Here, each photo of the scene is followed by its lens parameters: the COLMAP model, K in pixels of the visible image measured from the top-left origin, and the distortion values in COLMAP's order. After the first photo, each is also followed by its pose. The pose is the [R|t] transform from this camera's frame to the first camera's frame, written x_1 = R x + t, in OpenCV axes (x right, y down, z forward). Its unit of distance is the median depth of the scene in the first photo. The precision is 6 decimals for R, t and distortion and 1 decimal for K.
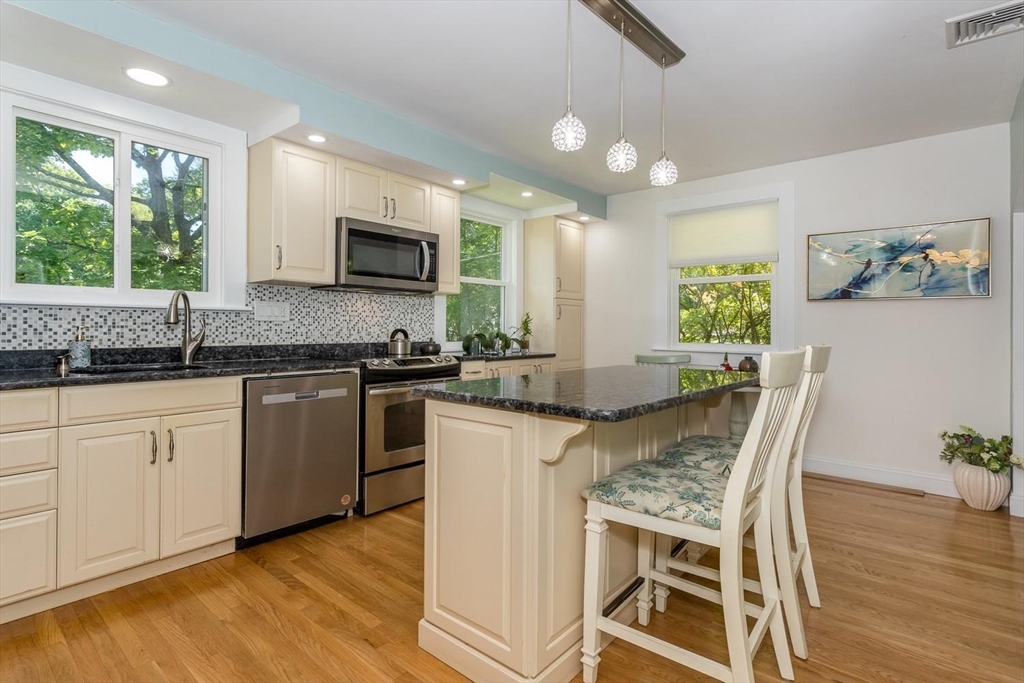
lens RADIAL K [[508.4, 0, 511.1], [0, 508.4, 323.8], [0, 0, 1]] dist [0.000327, 0.000349]
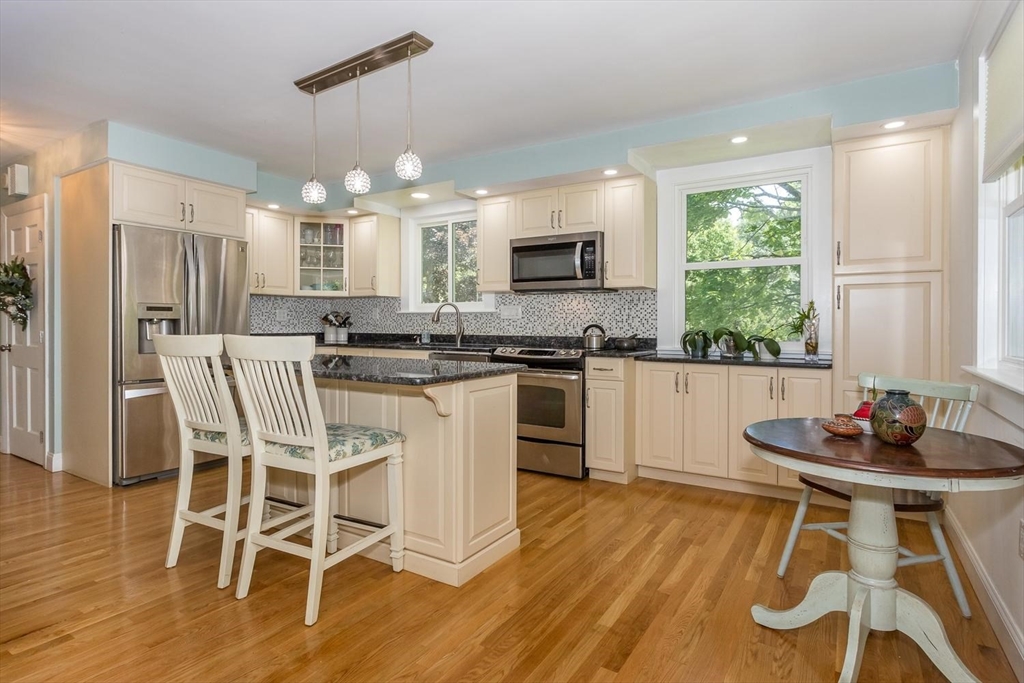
lens RADIAL K [[508.4, 0, 511.1], [0, 508.4, 323.8], [0, 0, 1]] dist [0.000327, 0.000349]
pose [[0.166380, -0.007497, -0.986033, 0.907915], [0.003893, 0.999968, -0.006946, 0.017386], [0.986054, -0.002683, 0.166404, 0.726971]]
